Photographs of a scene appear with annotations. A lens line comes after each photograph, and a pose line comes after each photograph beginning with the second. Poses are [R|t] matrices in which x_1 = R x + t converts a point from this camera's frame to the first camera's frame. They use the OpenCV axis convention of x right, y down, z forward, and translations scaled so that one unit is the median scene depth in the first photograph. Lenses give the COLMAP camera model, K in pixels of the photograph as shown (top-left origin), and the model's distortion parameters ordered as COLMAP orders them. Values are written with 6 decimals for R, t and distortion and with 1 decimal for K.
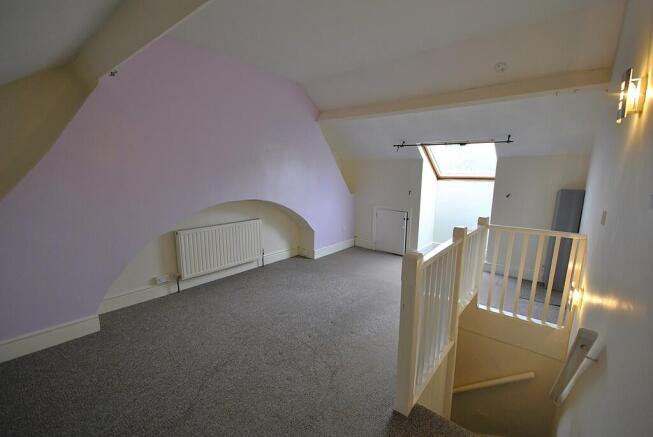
lens RADIAL K [[289.5, 0, 329.1], [0, 289.5, 222.3], [0, 0, 1]] dist [0.022428, -0.017485]
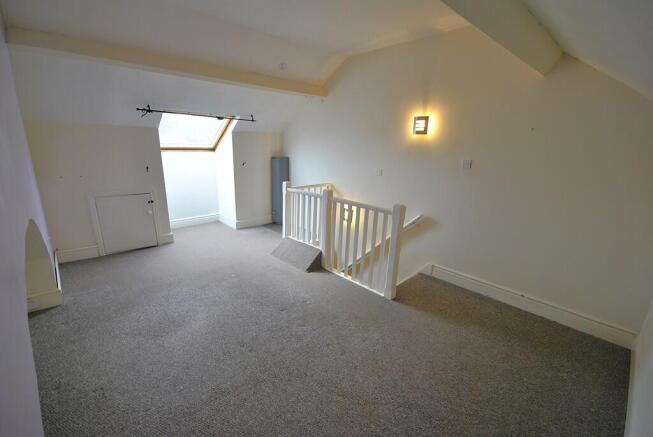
lens RADIAL K [[289.5, 0, 329.1], [0, 289.5, 222.3], [0, 0, 1]] dist [0.022428, -0.017485]
pose [[0.133286, -0.273346, 0.952637, -0.609118], [0.140020, 0.956765, 0.254940, -0.123214], [-0.981137, 0.099409, 0.165798, 0.481528]]
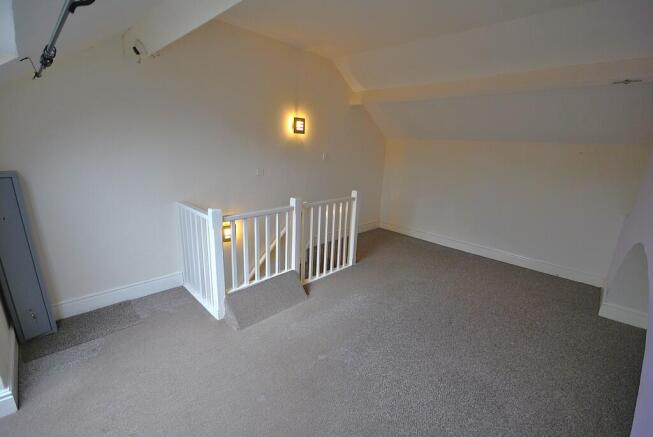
lens RADIAL K [[289.5, 0, 329.1], [0, 289.5, 222.3], [0, 0, 1]] dist [0.022428, -0.017485]
pose [[-0.993318, -0.079220, 0.083924, 0.121695], [-0.036676, 0.906183, 0.421293, -0.261982], [-0.109425, 0.415400, -0.903033, 1.346000]]
